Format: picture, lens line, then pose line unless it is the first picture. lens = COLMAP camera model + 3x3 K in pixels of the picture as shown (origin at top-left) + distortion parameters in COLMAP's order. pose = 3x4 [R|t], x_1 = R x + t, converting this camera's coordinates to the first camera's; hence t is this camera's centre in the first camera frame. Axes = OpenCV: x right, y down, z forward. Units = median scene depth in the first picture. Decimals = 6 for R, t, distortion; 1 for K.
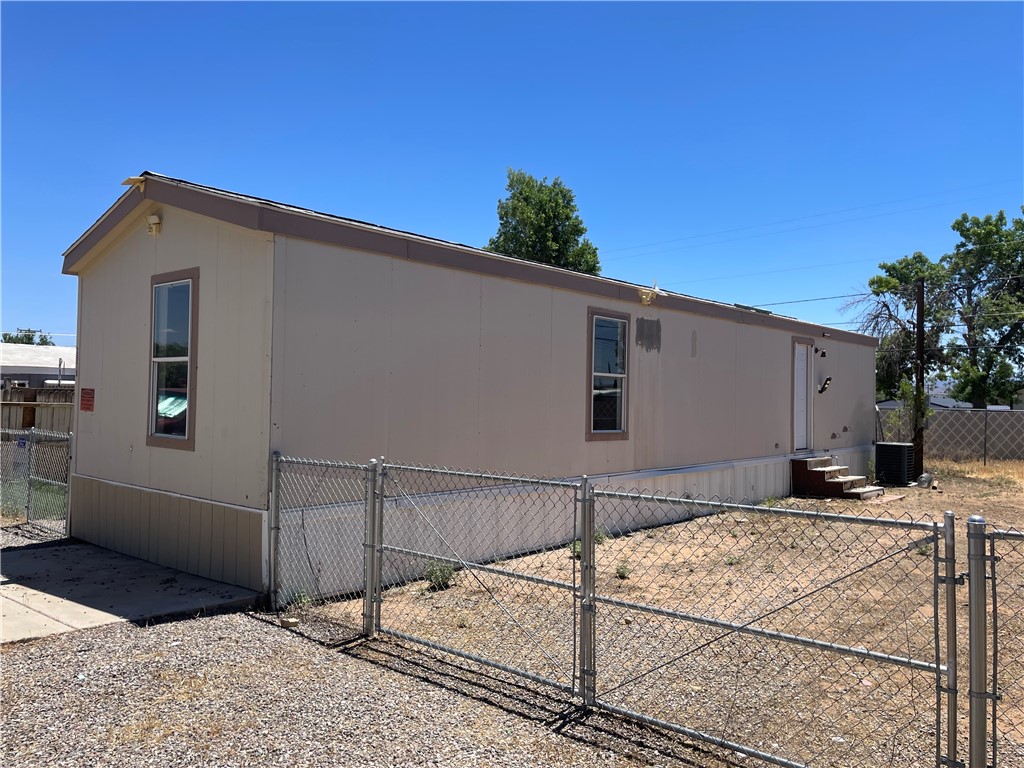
lens RADIAL K [[772.6, 0, 508.4], [0, 772.6, 383.0], [0, 0, 1]] dist [0.073087, -0.087845]
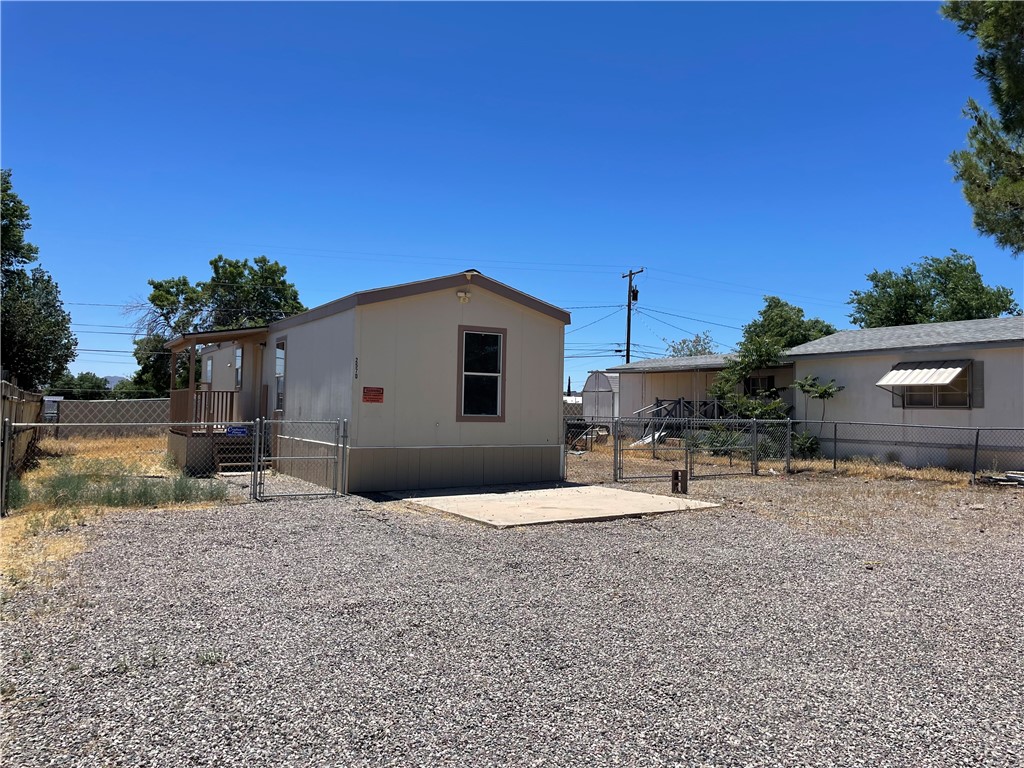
lens RADIAL K [[772.6, 0, 512.3], [0, 772.6, 373.9], [0, 0, 1]] dist [0.073087, -0.087845]
pose [[0.328588, 0.027837, 0.944063, -3.077556], [-0.028710, 0.999398, -0.019476, 0.003528], [-0.944037, -0.020704, 0.329190, 0.478385]]
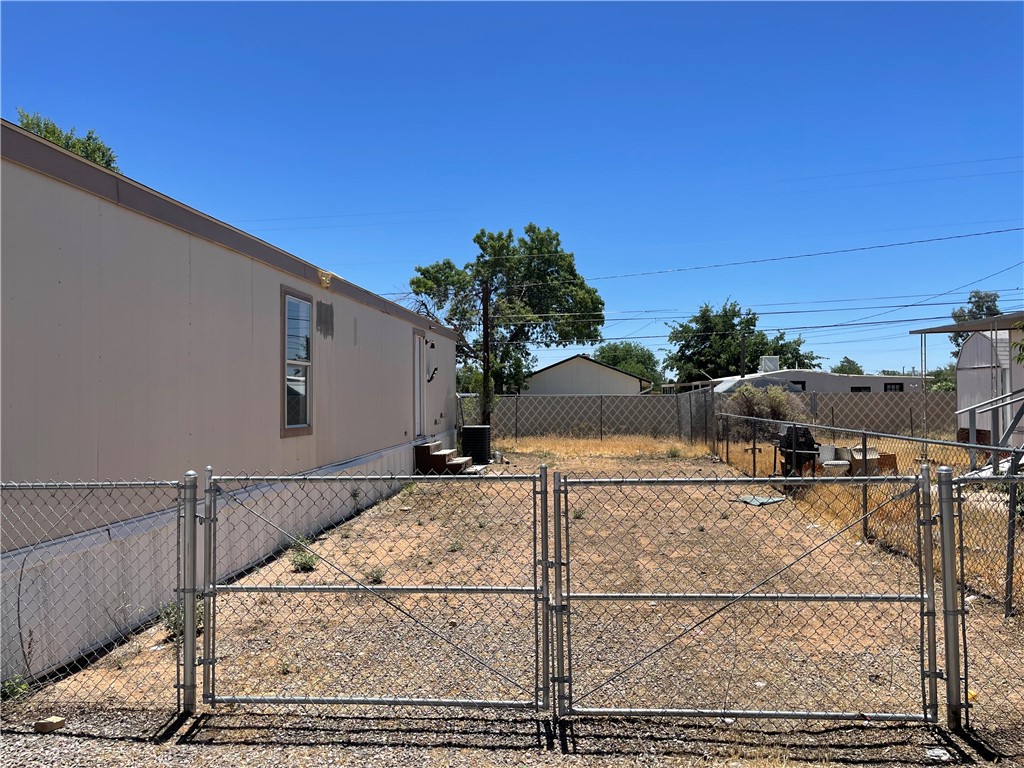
lens RADIAL K [[772.6, 0, 518.6], [0, 772.6, 380.4], [0, 0, 1]] dist [0.073087, -0.087845]
pose [[0.806434, -0.012676, 0.591188, -0.362859], [0.010263, 0.999920, 0.007440, 0.010840], [-0.591235, 0.000067, 0.806500, 0.226480]]
